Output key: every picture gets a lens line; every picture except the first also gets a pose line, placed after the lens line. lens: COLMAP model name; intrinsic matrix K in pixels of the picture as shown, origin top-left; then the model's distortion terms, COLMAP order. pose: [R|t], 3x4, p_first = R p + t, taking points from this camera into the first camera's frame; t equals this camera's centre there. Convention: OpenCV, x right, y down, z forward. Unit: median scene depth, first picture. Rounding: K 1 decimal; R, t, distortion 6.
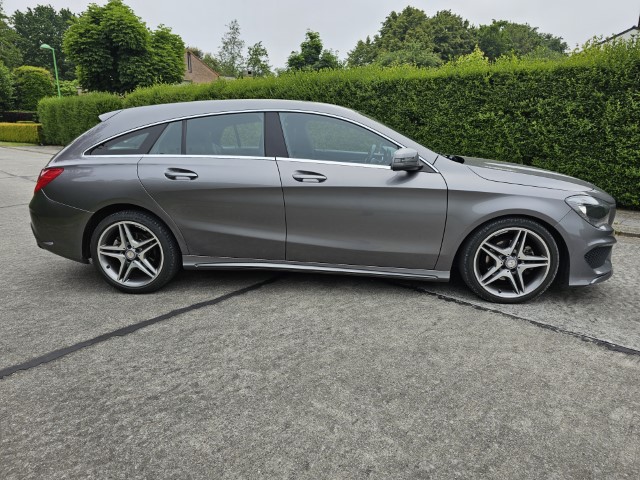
lens RADIAL K [[445.3, 0, 324.0], [0, 445.3, 239.4], [0, 0, 1]] dist [0.046285, -0.038006]
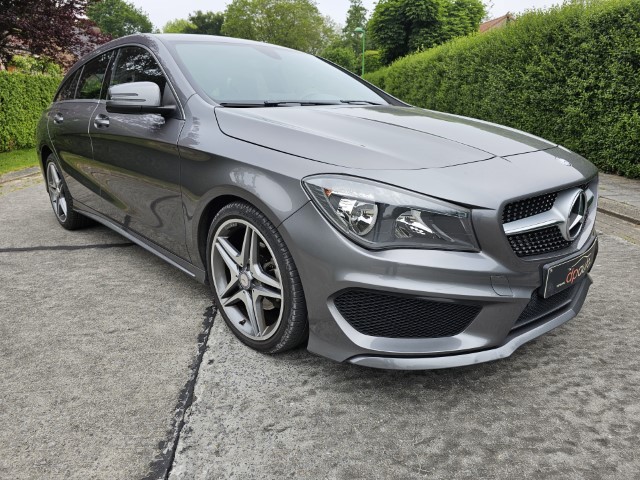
lens RADIAL K [[440.6, 0, 317.1], [0, 440.6, 241.5], [0, 0, 1]] dist [0.041125, -0.029194]
pose [[0.739188, 0.189903, -0.646172, 0.328852], [-0.154525, 0.981651, 0.111727, -0.029038], [0.655533, 0.017263, 0.754969, 0.240859]]
